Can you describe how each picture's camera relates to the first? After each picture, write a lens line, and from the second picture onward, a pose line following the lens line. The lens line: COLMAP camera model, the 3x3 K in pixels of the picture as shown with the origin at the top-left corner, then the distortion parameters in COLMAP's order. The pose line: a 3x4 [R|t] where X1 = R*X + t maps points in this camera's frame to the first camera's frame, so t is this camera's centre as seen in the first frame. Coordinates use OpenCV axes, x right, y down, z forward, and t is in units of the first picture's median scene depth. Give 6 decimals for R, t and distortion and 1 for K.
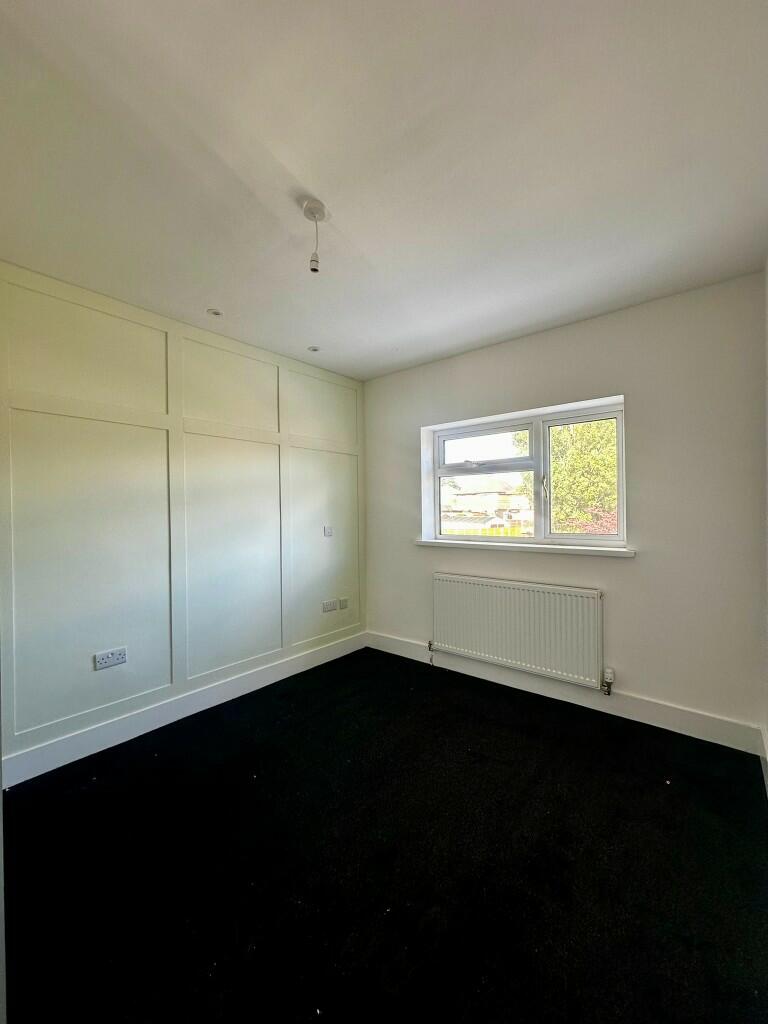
lens RADIAL K [[408.2, 0, 384.3], [0, 408.2, 509.7], [0, 0, 1]] dist [0.000134, -0.000313]
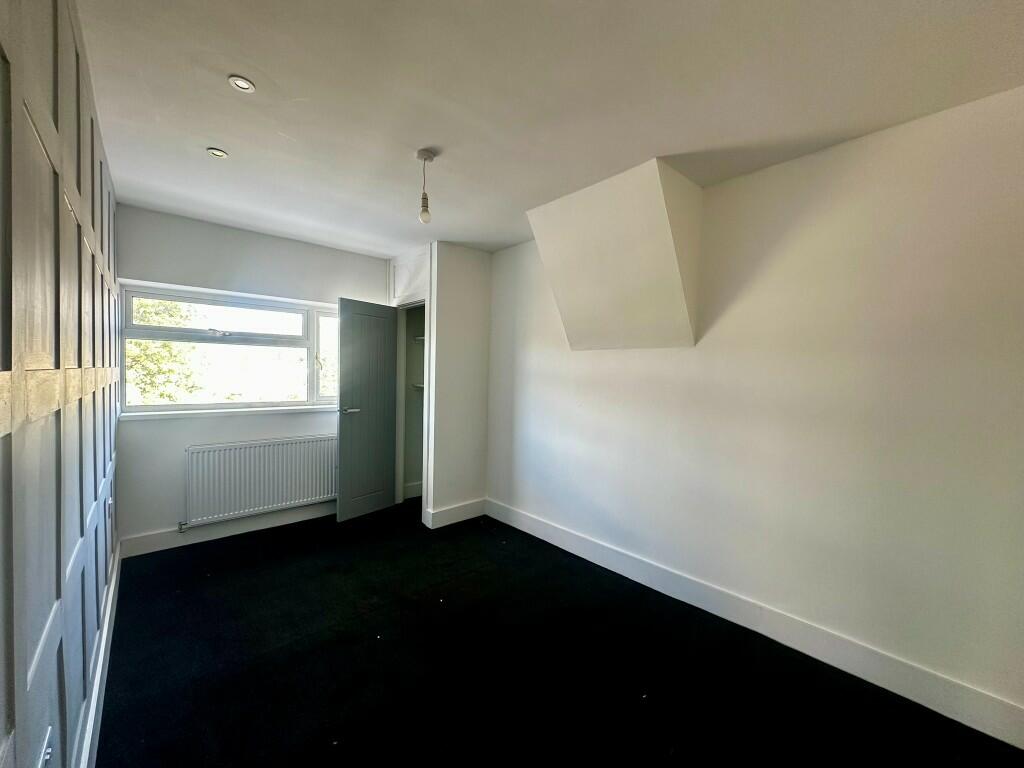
lens RADIAL K [[408.2, 0, 510.9], [0, 408.2, 381.6], [0, 0, 1]] dist [0.000134, -0.000313]
pose [[0.149461, -0.007356, 0.988740, -0.723665], [0.005904, 0.999961, 0.006547, 0.006950], [-0.988750, 0.004859, 0.149498, 0.143071]]
